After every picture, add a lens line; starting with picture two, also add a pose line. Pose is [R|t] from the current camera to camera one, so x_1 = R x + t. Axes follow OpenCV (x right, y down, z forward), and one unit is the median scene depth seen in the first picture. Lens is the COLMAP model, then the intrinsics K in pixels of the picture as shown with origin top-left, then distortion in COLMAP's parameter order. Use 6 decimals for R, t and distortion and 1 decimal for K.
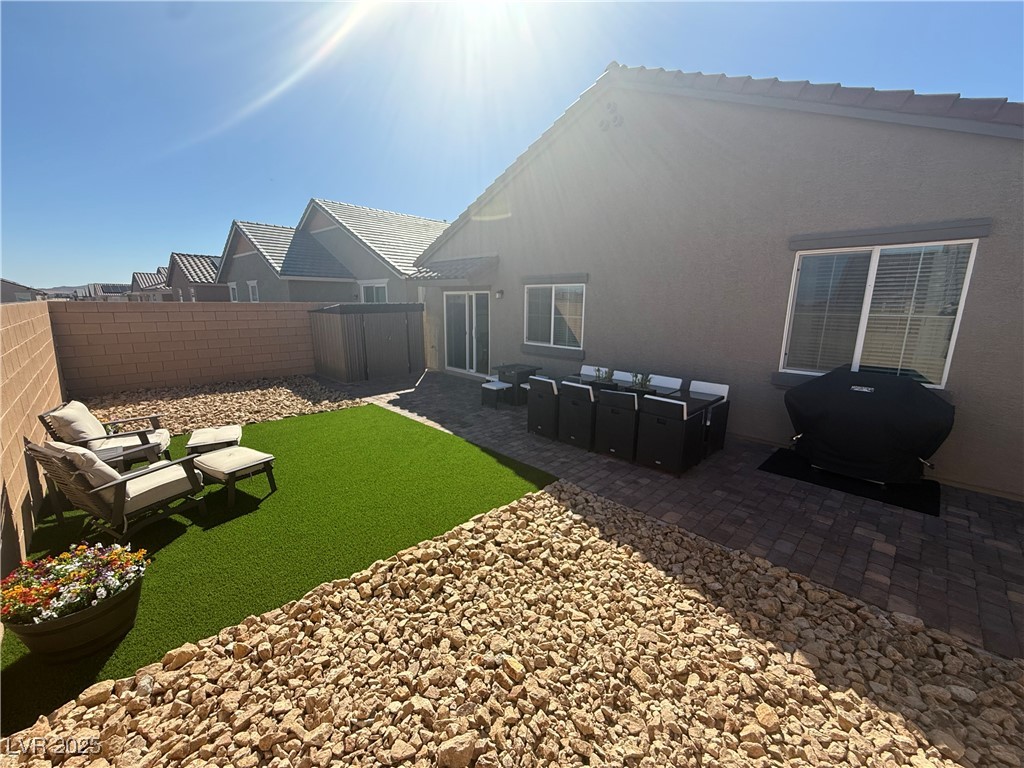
lens RADIAL K [[407.1, 0, 512.0], [0, 407.1, 384.0], [0, 0, 1]] dist [-0.001475, 0.000459]
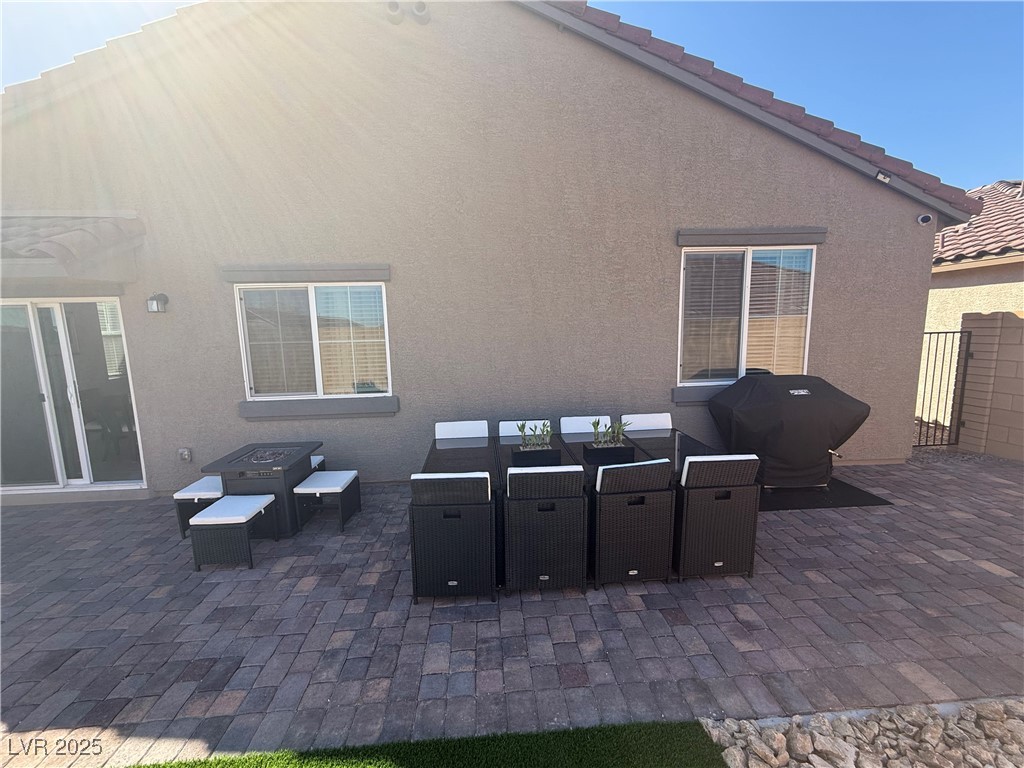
lens RADIAL K [[407.1, 0, 512.0], [0, 407.1, 384.0], [0, 0, 1]] dist [-0.001475, 0.000459]
pose [[0.650865, -0.122447, 0.749254, -0.322687], [0.179647, 0.983720, 0.004708, -0.158621], [-0.737632, 0.131537, 0.662266, 1.067047]]
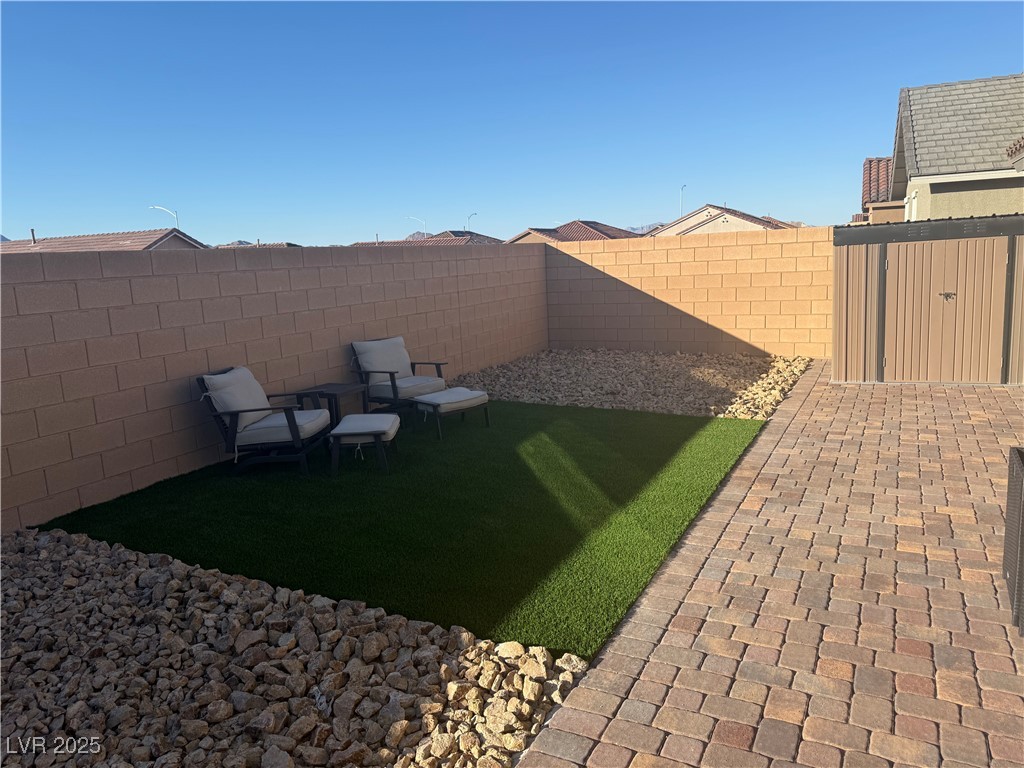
lens RADIAL K [[717.9, 0, 512.0], [0, 717.9, 384.0], [0, 0, 1]] dist [0.042286, -0.036173]
pose [[0.298550, 0.145149, -0.943292, 0.896436], [-0.139624, 0.984376, 0.107281, -0.105726], [0.944126, 0.099677, 0.314151, 0.904322]]
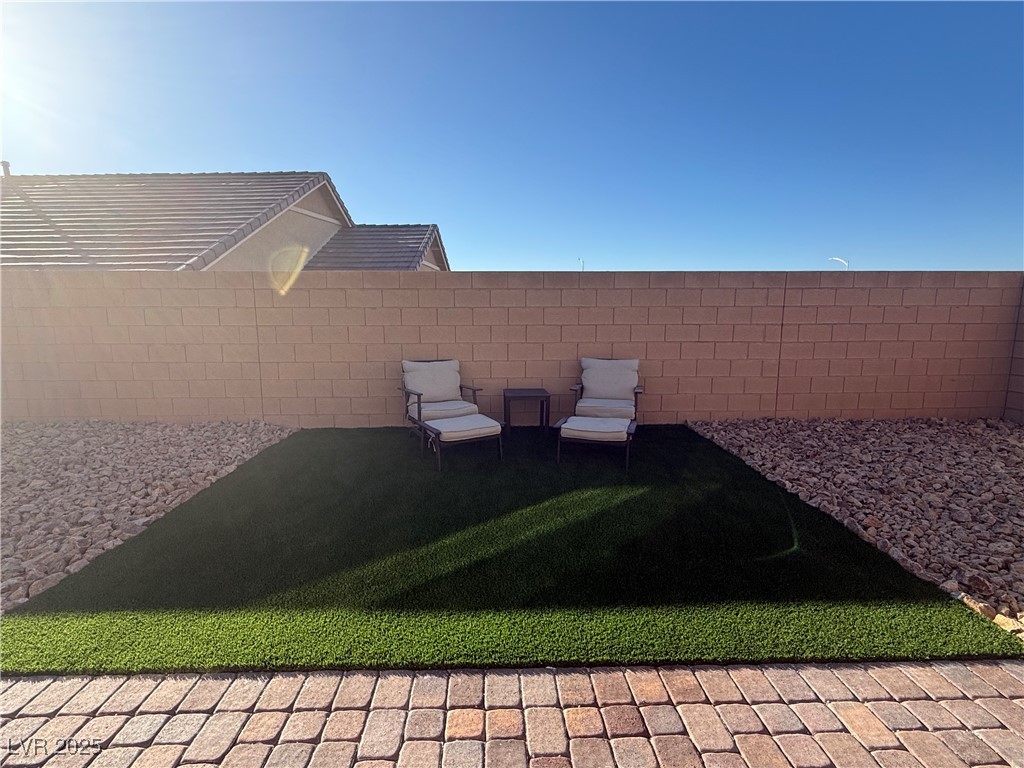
lens RADIAL K [[512.5, 0, 512.0], [0, 512.5, 384.0], [0, 0, 1]] dist [-0.016865, 0.000048]
pose [[-0.674836, 0.124784, -0.727341, 0.130982], [-0.152993, 0.940530, 0.303308, -0.329759], [0.721935, 0.315961, -0.615612, 2.025014]]
